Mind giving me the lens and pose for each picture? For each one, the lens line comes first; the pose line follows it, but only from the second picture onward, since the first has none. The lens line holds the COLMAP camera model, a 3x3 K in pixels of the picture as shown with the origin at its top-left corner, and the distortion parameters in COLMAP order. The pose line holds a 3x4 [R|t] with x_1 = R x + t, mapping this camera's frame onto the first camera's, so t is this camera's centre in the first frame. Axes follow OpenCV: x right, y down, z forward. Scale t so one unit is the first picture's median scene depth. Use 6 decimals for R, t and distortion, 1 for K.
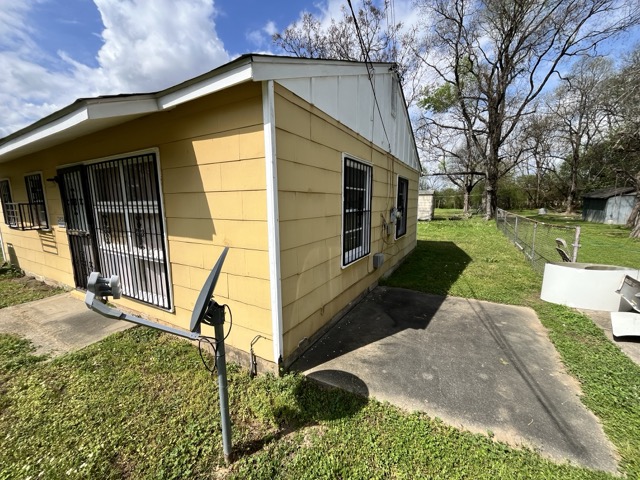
lens RADIAL K [[260.8, 0, 317.7], [0, 260.8, 244.9], [0, 0, 1]] dist [-0.000209, -0.000140]
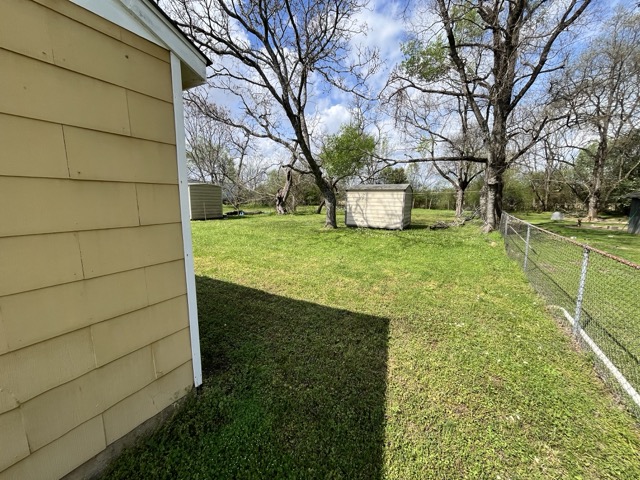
lens RADIAL K [[258.2, 0, 318.8], [0, 258.2, 242.5], [0, 0, 1]] dist [-0.000126, 0.000195]
pose [[0.999827, 0.017989, 0.004811, 0.209004], [-0.018000, 0.999835, 0.002382, -0.055099], [-0.004768, -0.002469, 0.999986, 0.328908]]
